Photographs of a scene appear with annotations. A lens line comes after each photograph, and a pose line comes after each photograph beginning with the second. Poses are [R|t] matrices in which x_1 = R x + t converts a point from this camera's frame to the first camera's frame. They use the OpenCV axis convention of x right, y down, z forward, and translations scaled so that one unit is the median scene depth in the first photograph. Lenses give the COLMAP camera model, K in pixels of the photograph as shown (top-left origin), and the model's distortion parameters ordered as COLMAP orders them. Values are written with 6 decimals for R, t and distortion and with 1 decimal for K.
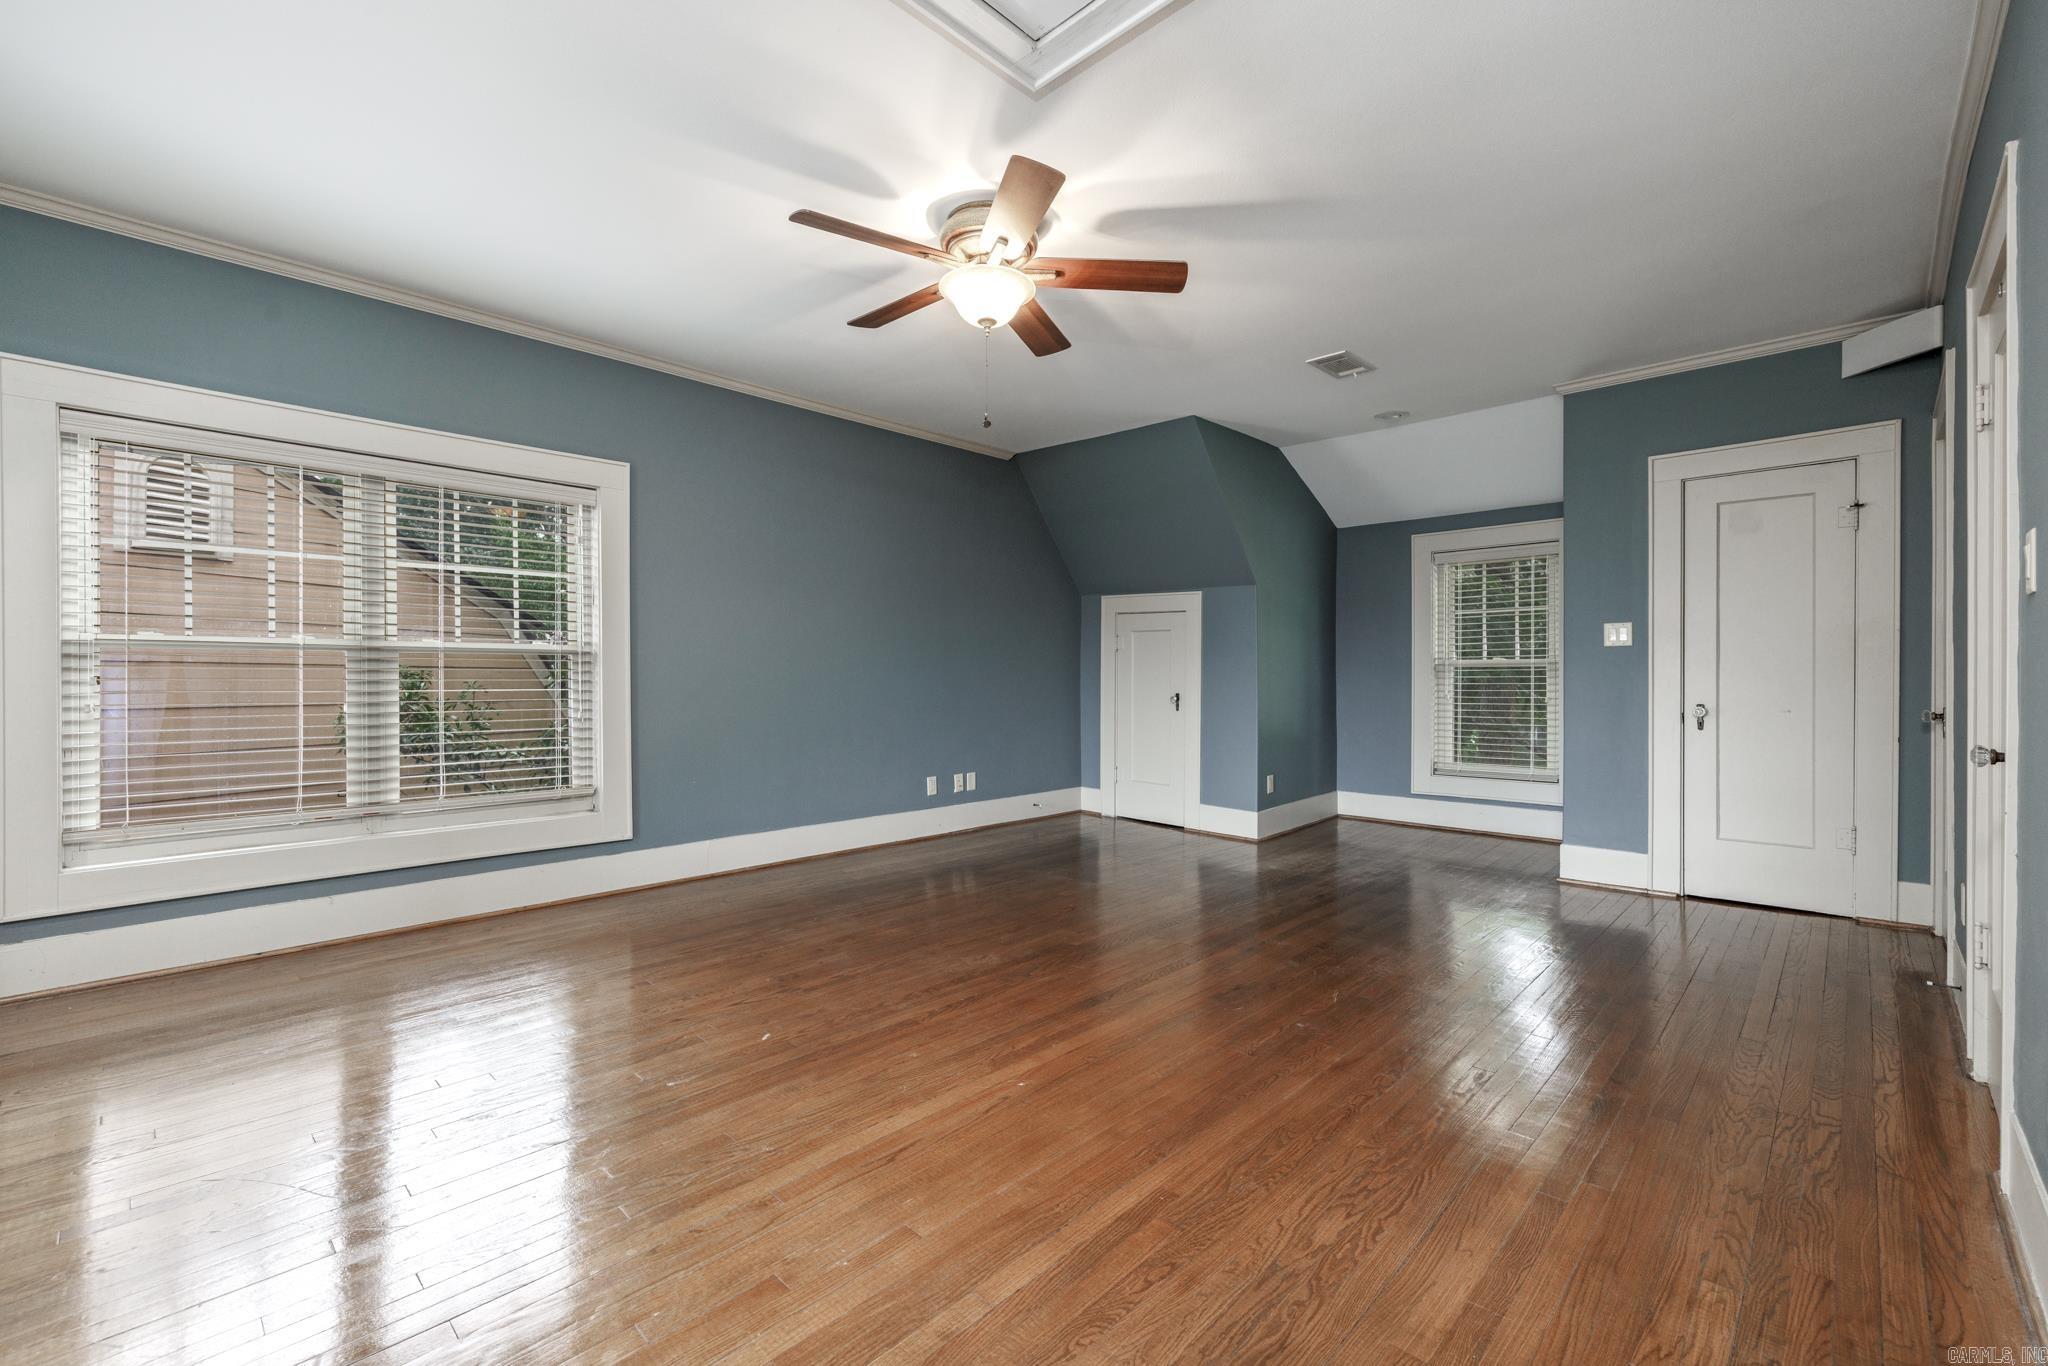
lens RADIAL K [[860.7, 0, 1018.8], [0, 860.7, 677.3], [0, 0, 1]] dist [-0.000277, 0.000369]
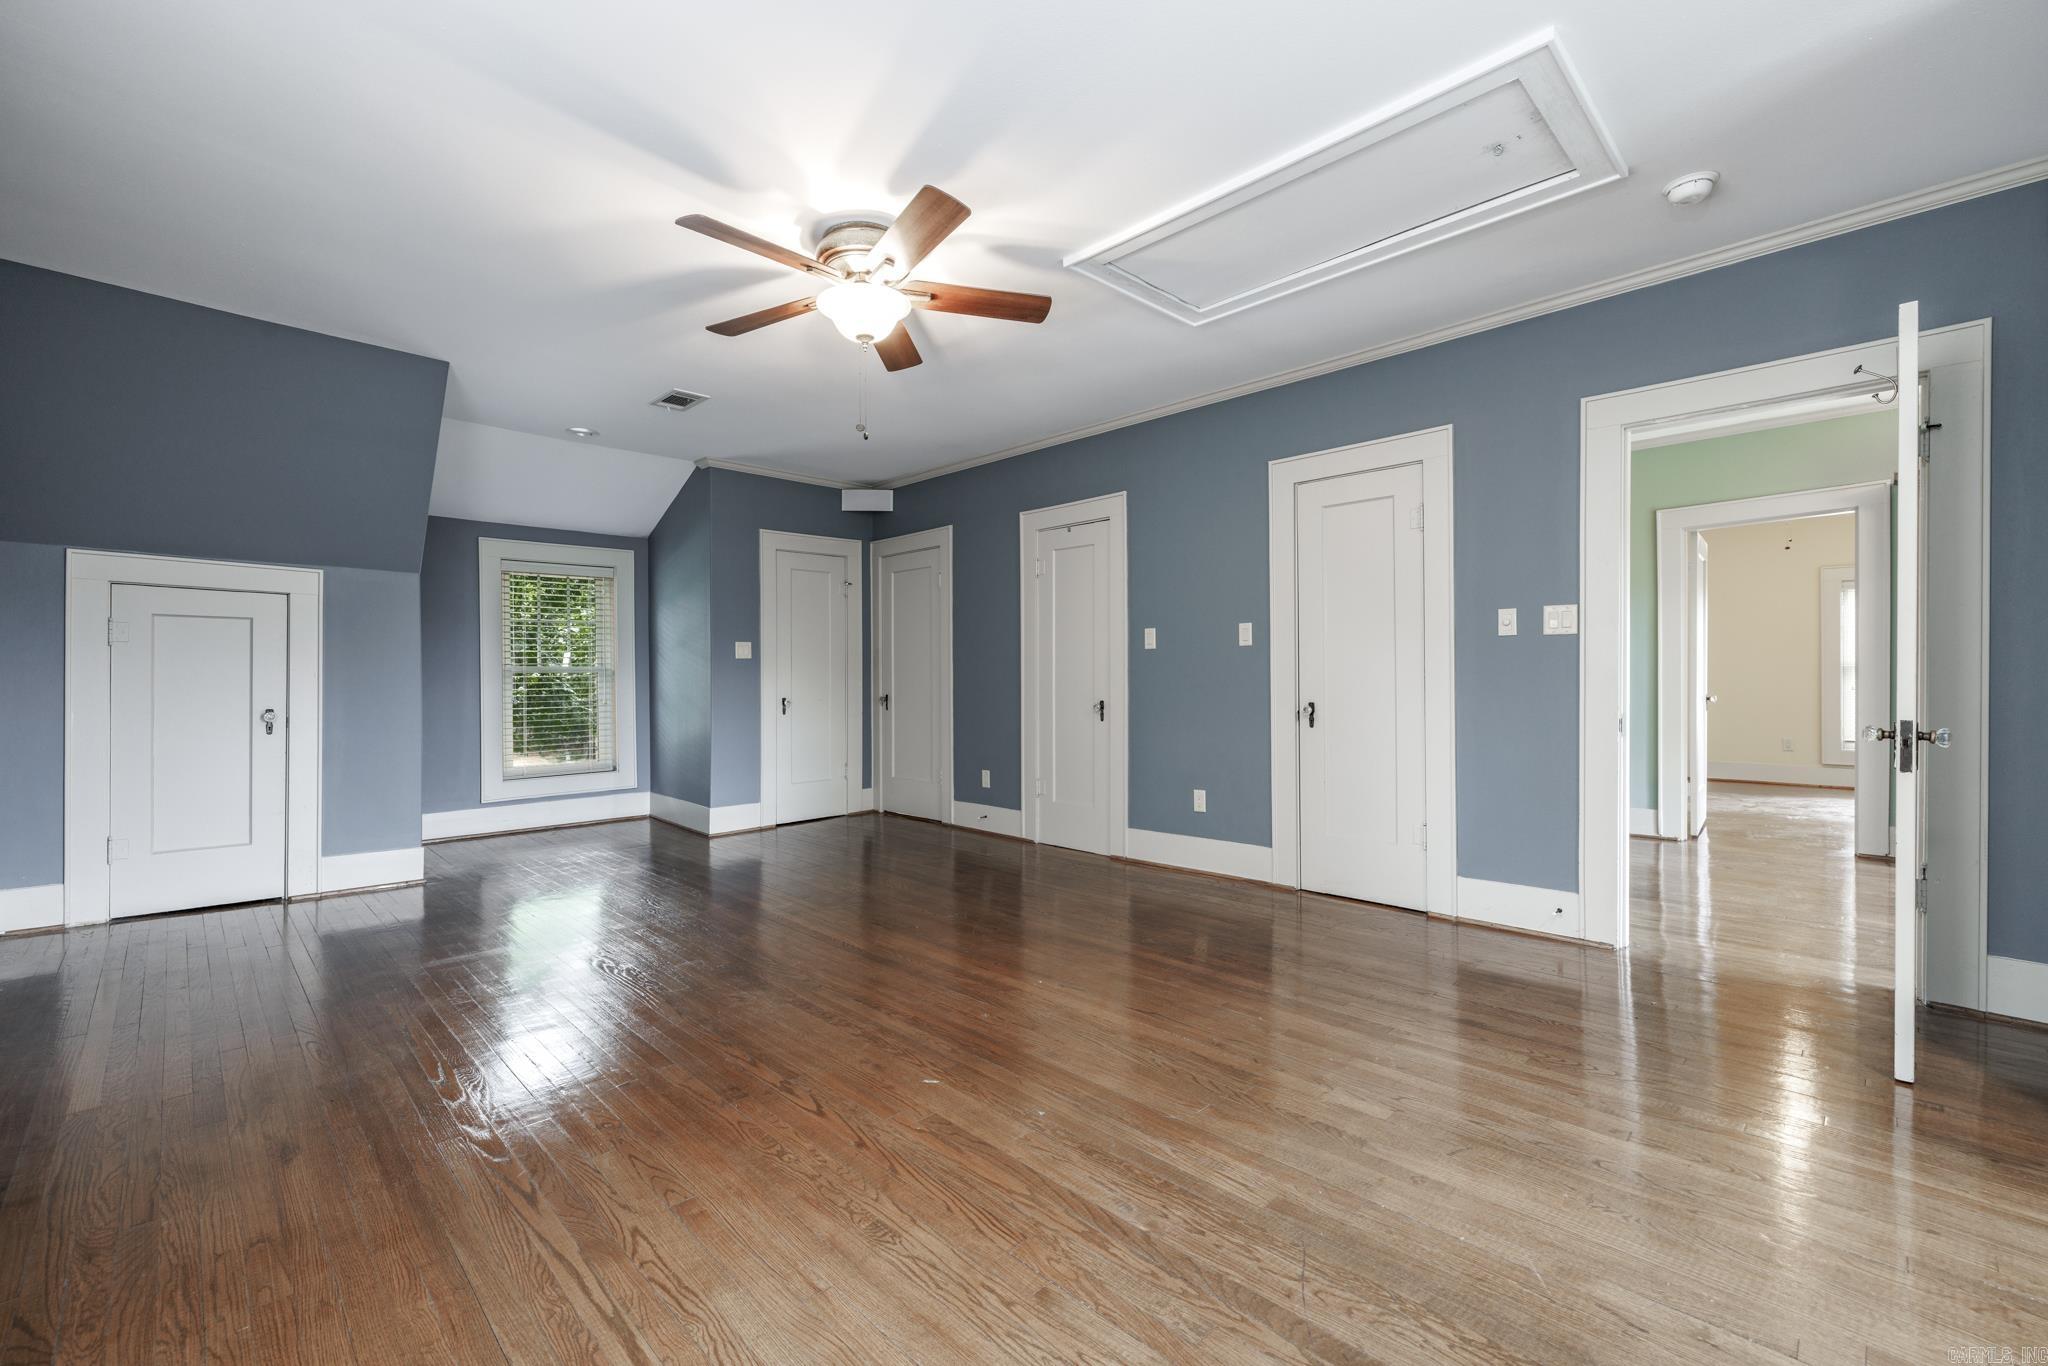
lens RADIAL K [[860.7, 0, 1018.8], [0, 860.7, 677.3], [0, 0, 1]] dist [-0.000277, 0.000369]
pose [[0.027404, -0.002046, 0.999622, -0.939817], [0.009210, 0.999956, 0.001794, -0.005487], [-0.999582, 0.009158, 0.027421, 0.692933]]
